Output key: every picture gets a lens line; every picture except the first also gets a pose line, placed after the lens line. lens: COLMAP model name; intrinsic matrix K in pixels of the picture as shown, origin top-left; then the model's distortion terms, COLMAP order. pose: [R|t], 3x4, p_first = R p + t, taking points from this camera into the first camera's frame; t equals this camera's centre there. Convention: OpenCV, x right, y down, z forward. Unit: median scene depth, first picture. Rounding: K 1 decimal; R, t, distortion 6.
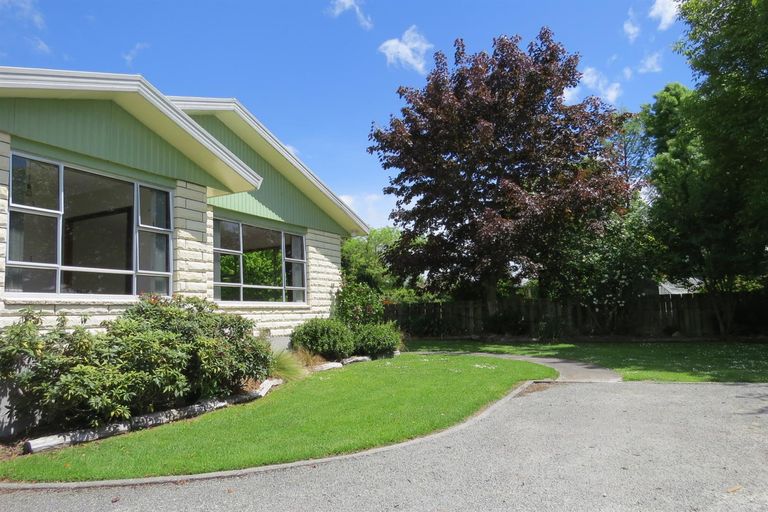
lens RADIAL K [[548.4, 0, 384.0], [0, 548.4, 254.9], [0, 0, 1]] dist [-0.021369, -0.000262]
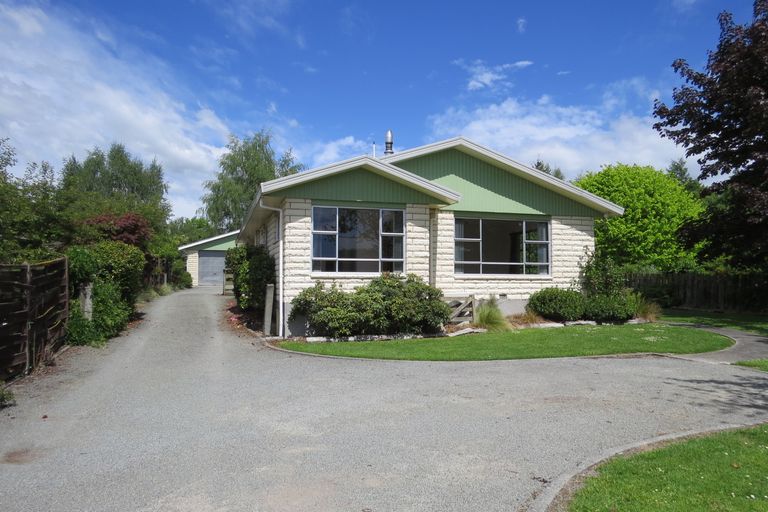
lens RADIAL K [[548.4, 0, 381.4], [0, 548.4, 259.7], [0, 0, 1]] dist [-0.021369, -0.000262]
pose [[0.644914, 0.011443, -0.764170, 0.633439], [0.059178, 0.996138, 0.064858, -0.057934], [0.761961, -0.087050, 0.641746, -0.110766]]
